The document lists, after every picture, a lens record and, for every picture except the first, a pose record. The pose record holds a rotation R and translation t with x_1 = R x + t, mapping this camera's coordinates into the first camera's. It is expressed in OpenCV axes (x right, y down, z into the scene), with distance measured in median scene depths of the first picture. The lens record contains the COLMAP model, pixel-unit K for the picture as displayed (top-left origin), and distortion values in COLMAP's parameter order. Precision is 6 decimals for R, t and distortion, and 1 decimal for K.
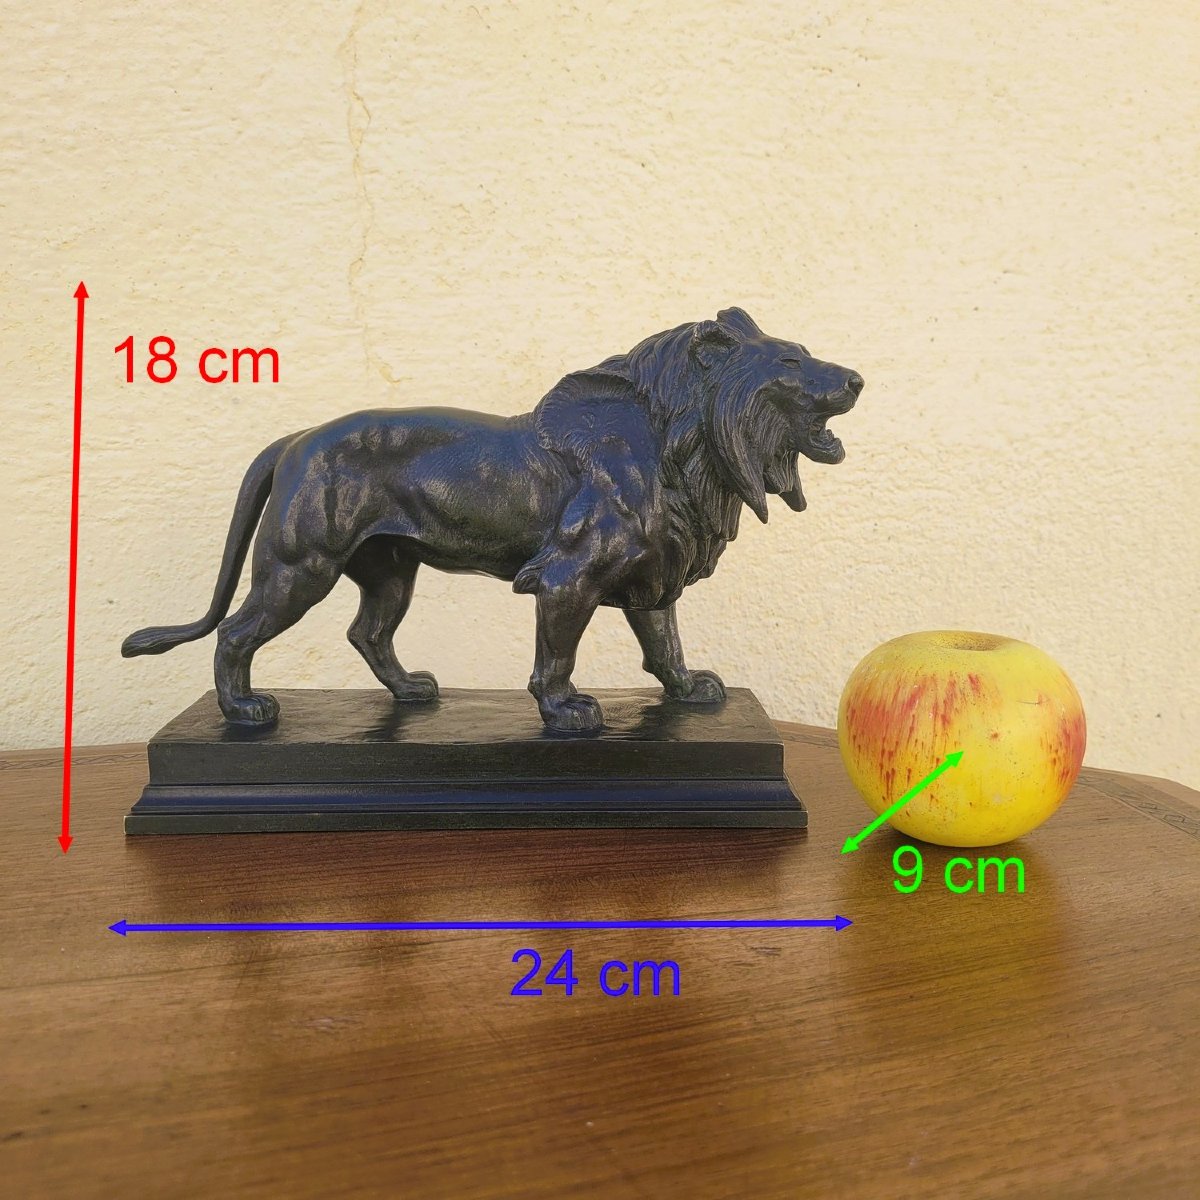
lens RADIAL K [[1274.2, 0, 557.5], [0, 1274.2, 591.9], [0, 0, 1]] dist [-0.018756, 0.000000]
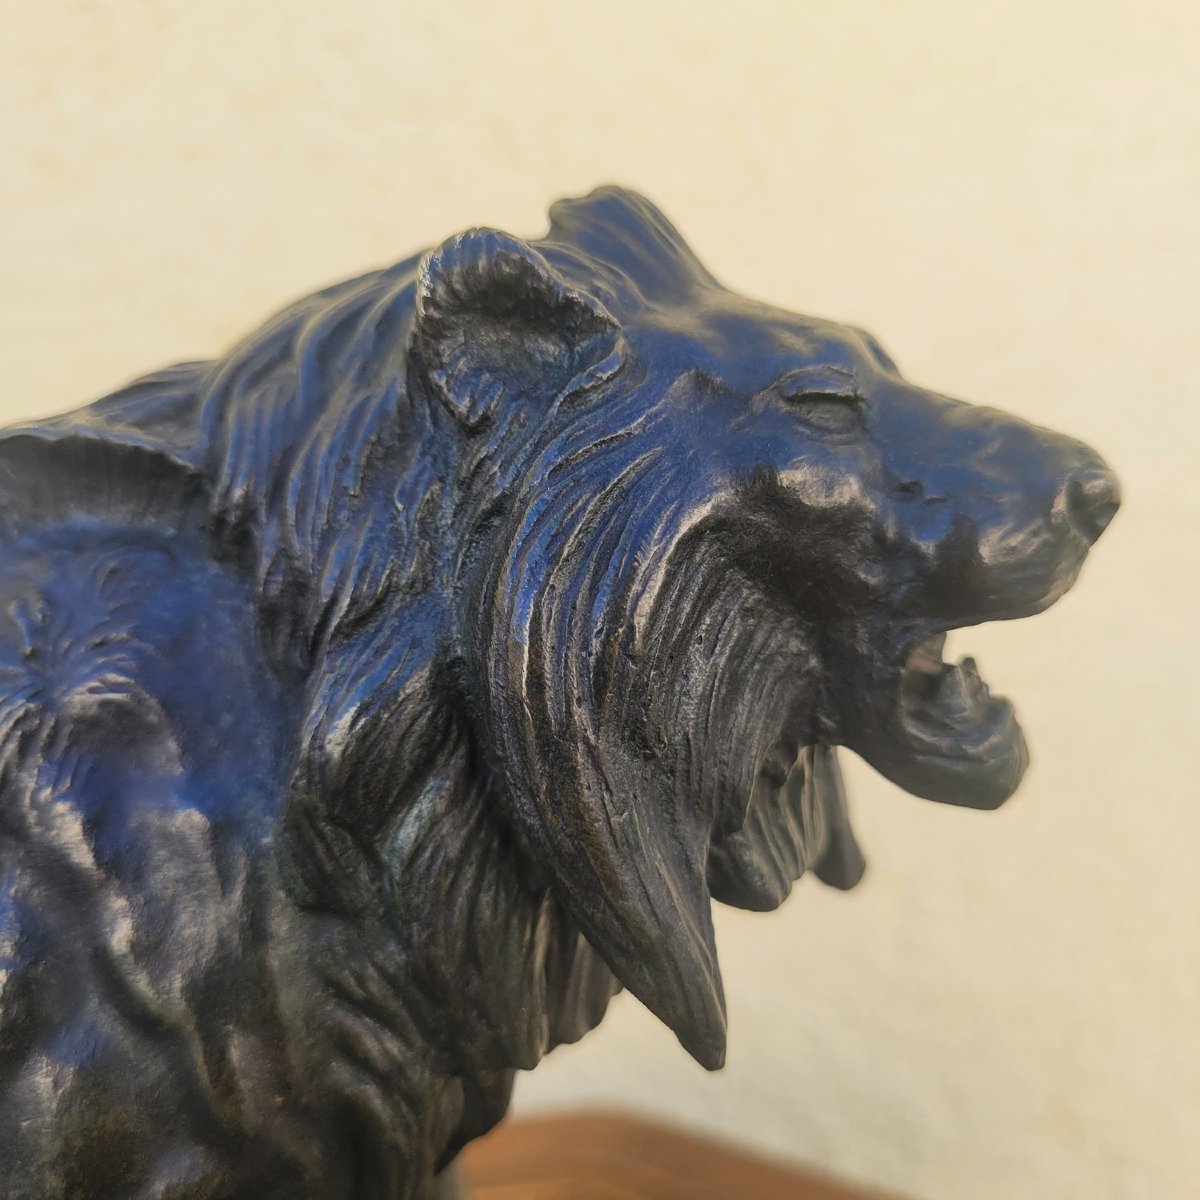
lens RADIAL K [[1274.2, 0, 600.9], [0, 1274.2, 591.8], [0, 0, 1]] dist [-0.018756, 0.000000]
pose [[0.999659, 0.010343, 0.023975, 0.134068], [-0.010391, 0.999944, 0.001873, -0.144449], [-0.023955, -0.002121, 0.999711, 0.755859]]
